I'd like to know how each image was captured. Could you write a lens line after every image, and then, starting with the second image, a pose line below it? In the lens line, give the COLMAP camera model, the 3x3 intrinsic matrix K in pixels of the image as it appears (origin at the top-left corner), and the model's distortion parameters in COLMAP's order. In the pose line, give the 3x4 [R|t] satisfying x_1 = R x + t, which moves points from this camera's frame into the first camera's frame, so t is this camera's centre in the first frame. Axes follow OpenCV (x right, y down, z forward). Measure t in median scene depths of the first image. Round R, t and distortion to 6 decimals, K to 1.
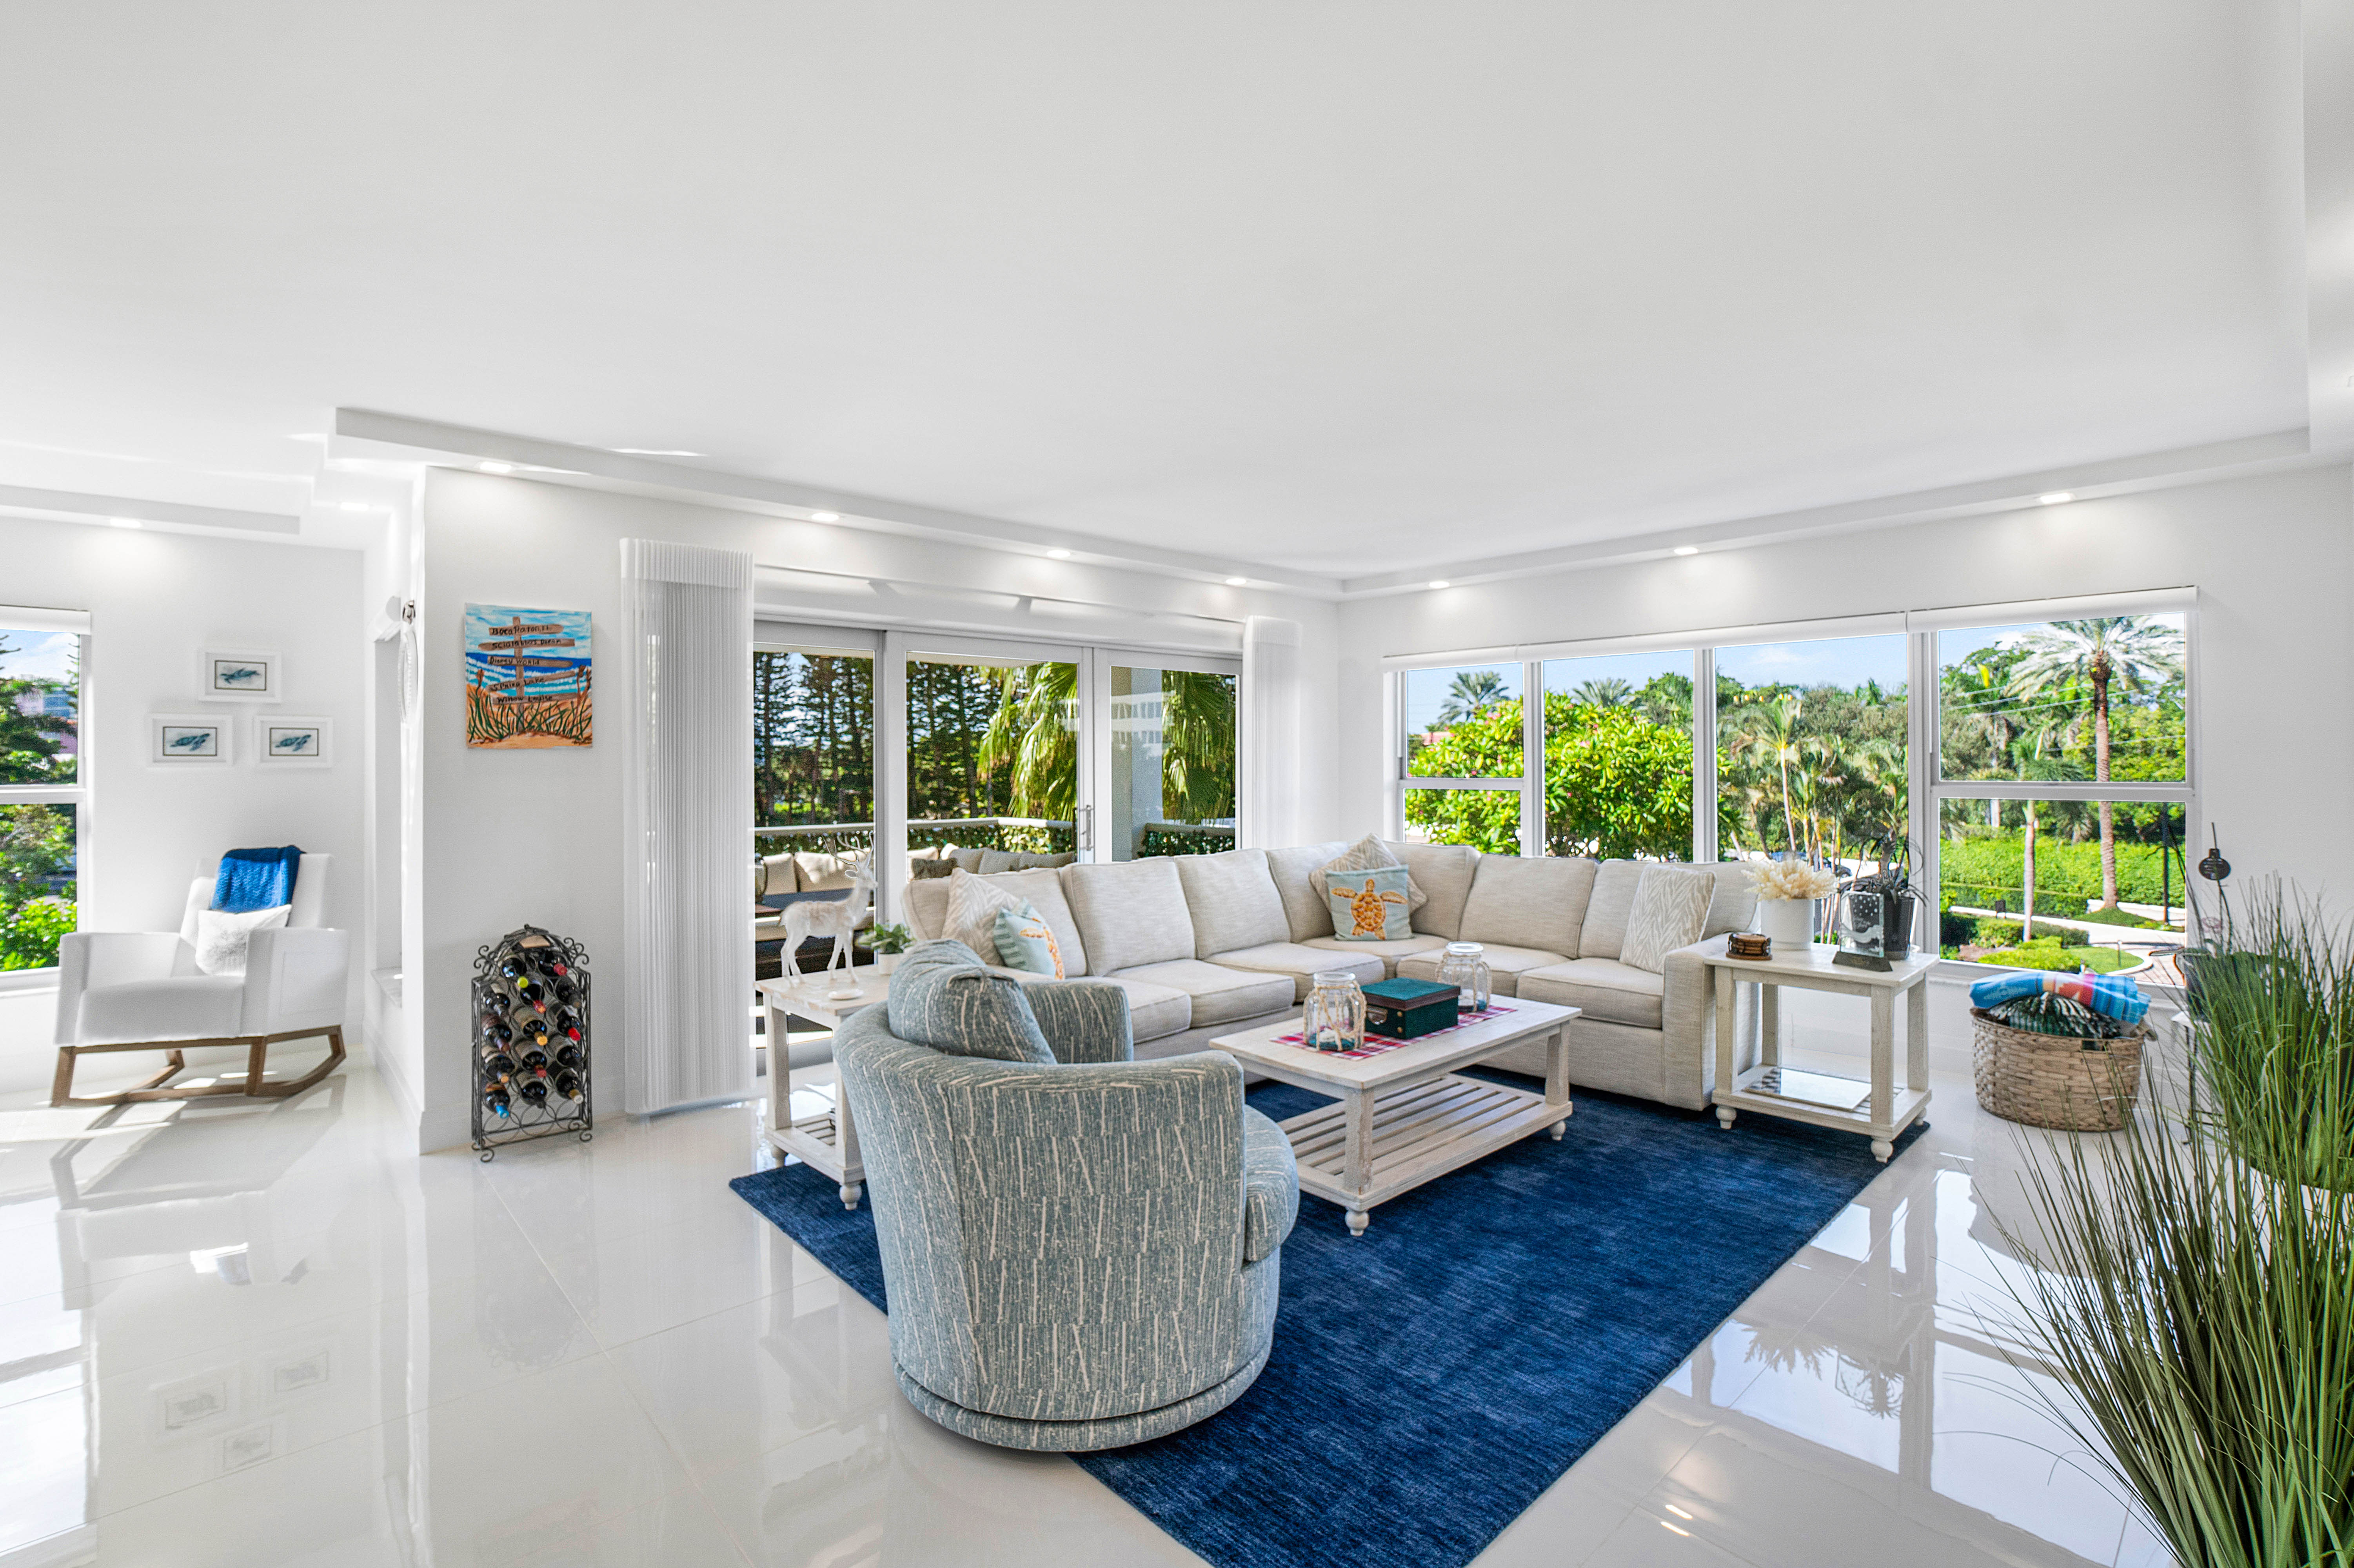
lens RADIAL K [[1108.4, 0, 1188.8], [0, 1108.4, 787.7], [0, 0, 1]] dist [-0.045281, 0.017692]
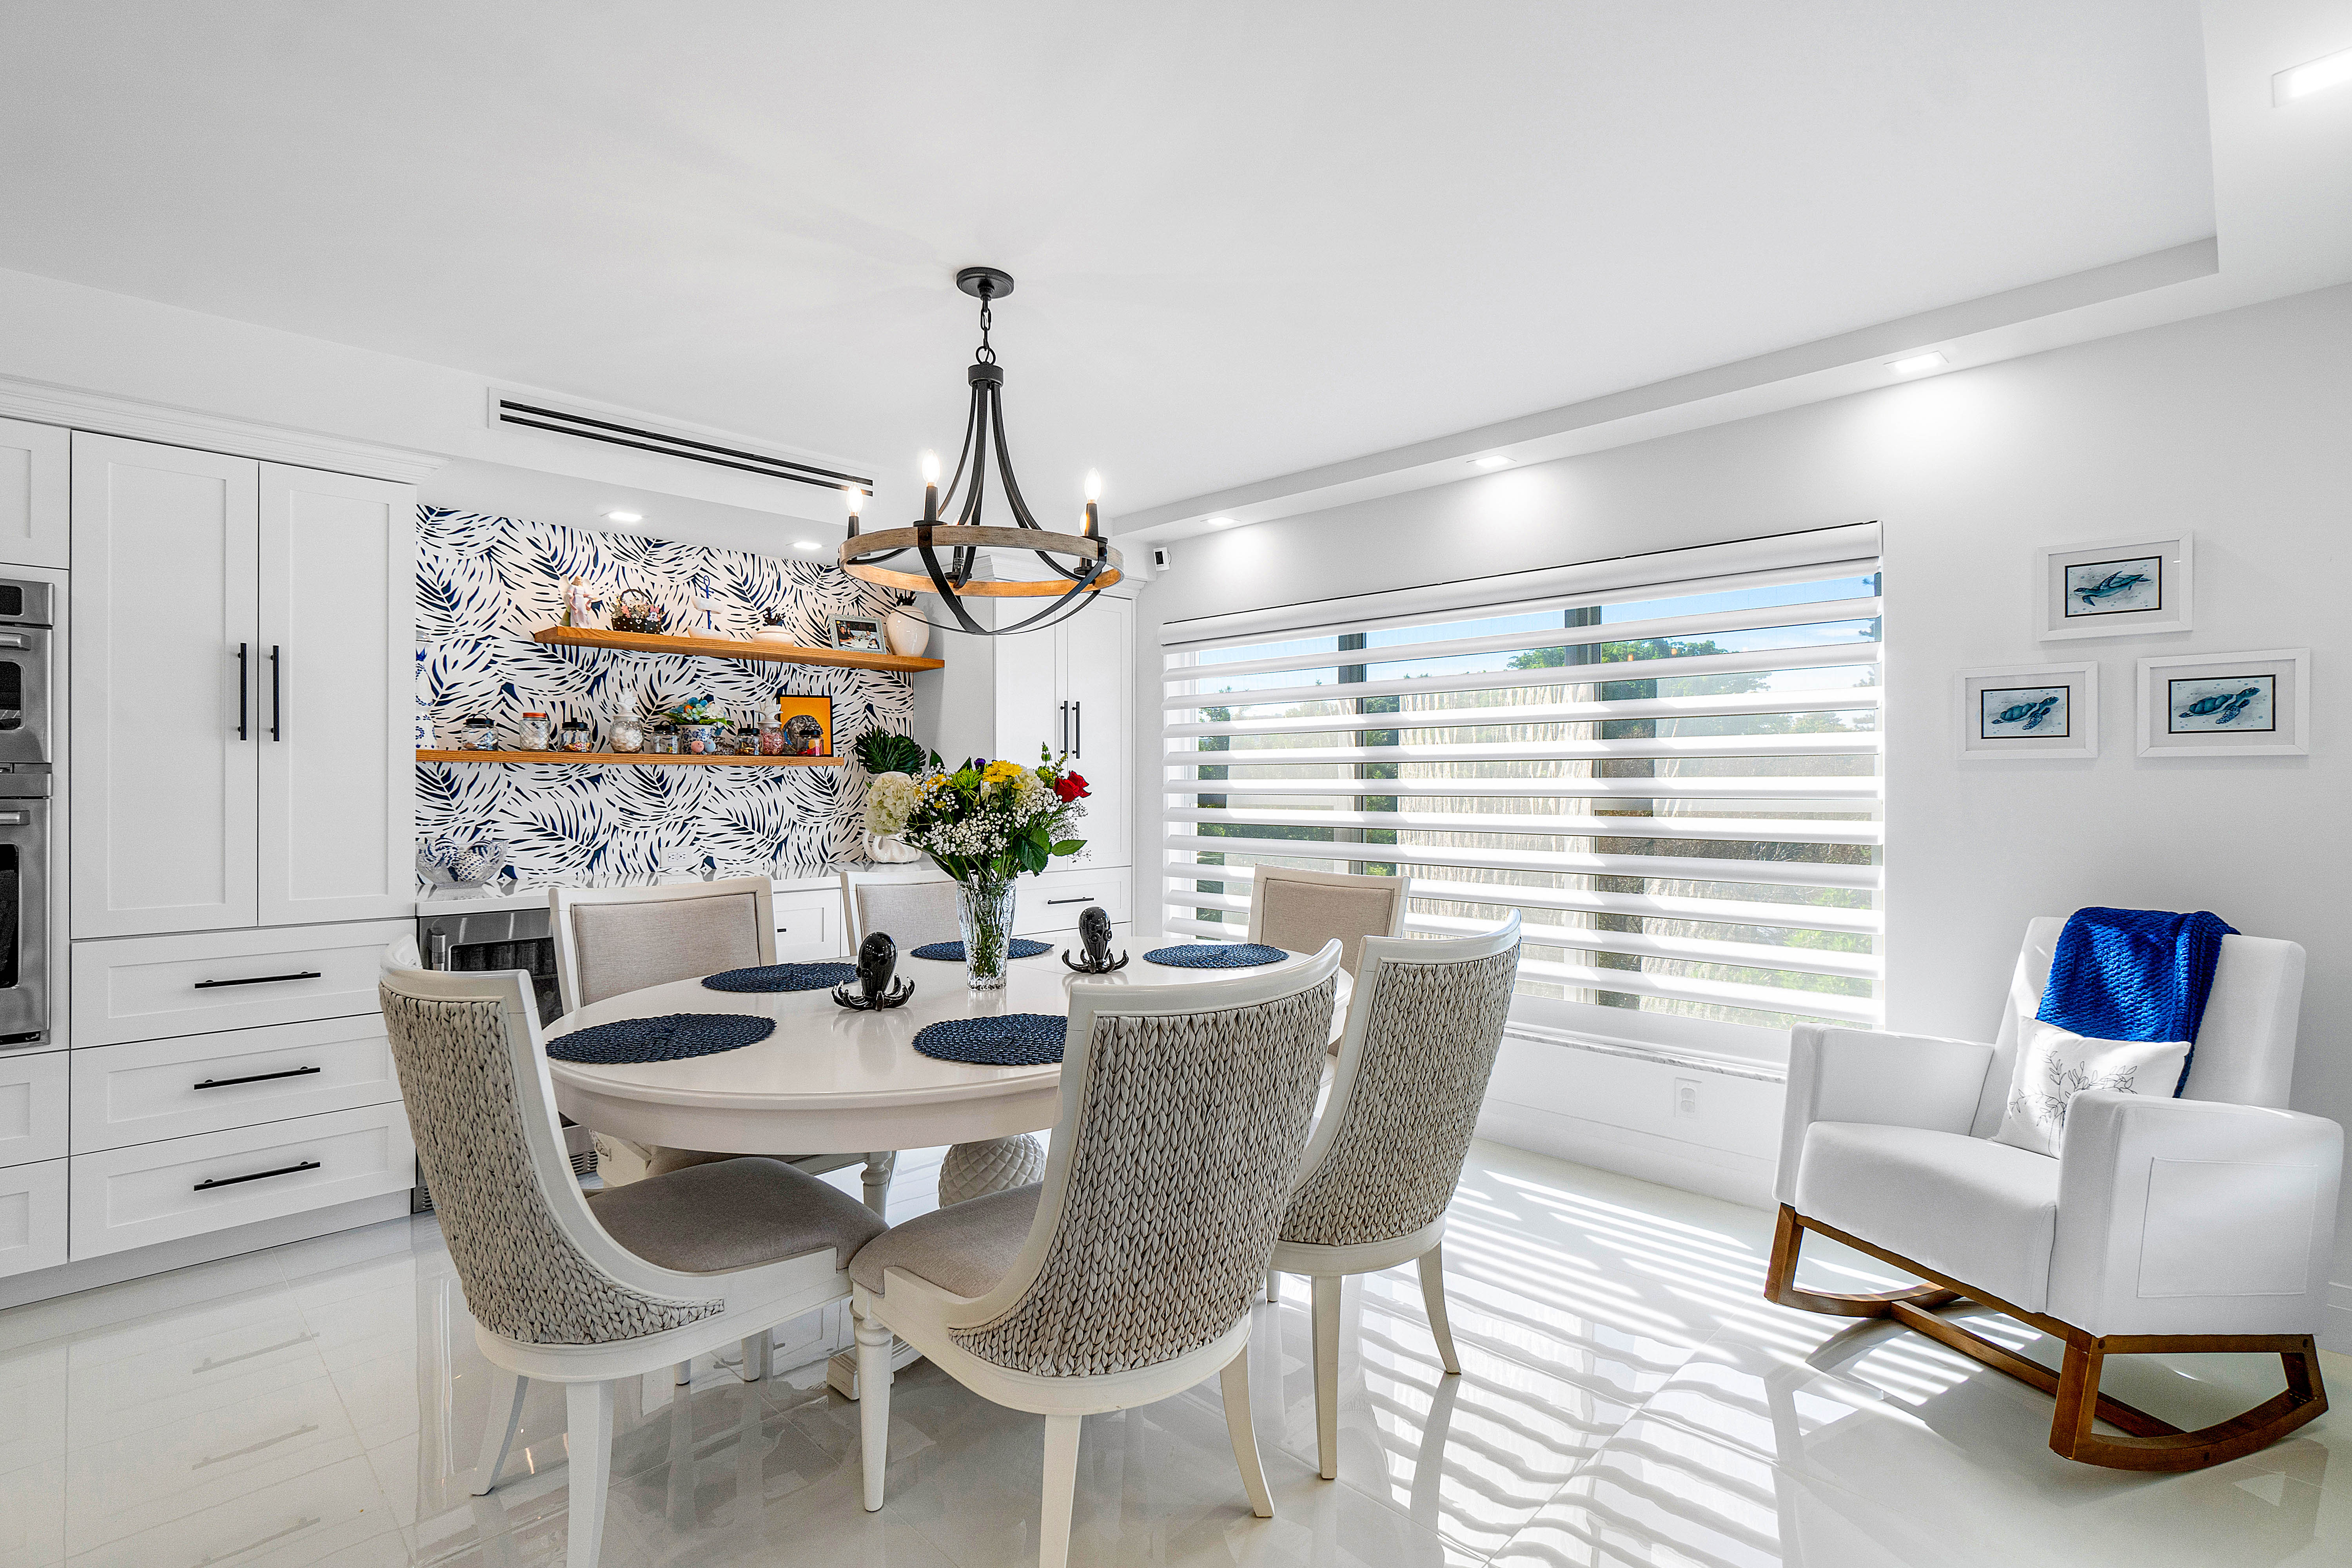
lens RADIAL K [[1103.8, 0, 1161.9], [0, 1103.8, 757.0], [0, 0, 1]] dist [-0.011770, 0.000819]
pose [[0.047652, -0.017270, -0.998715, -0.398411], [-0.006931, 0.999821, -0.017619, -0.004809], [0.998840, 0.007762, 0.047523, 0.565810]]
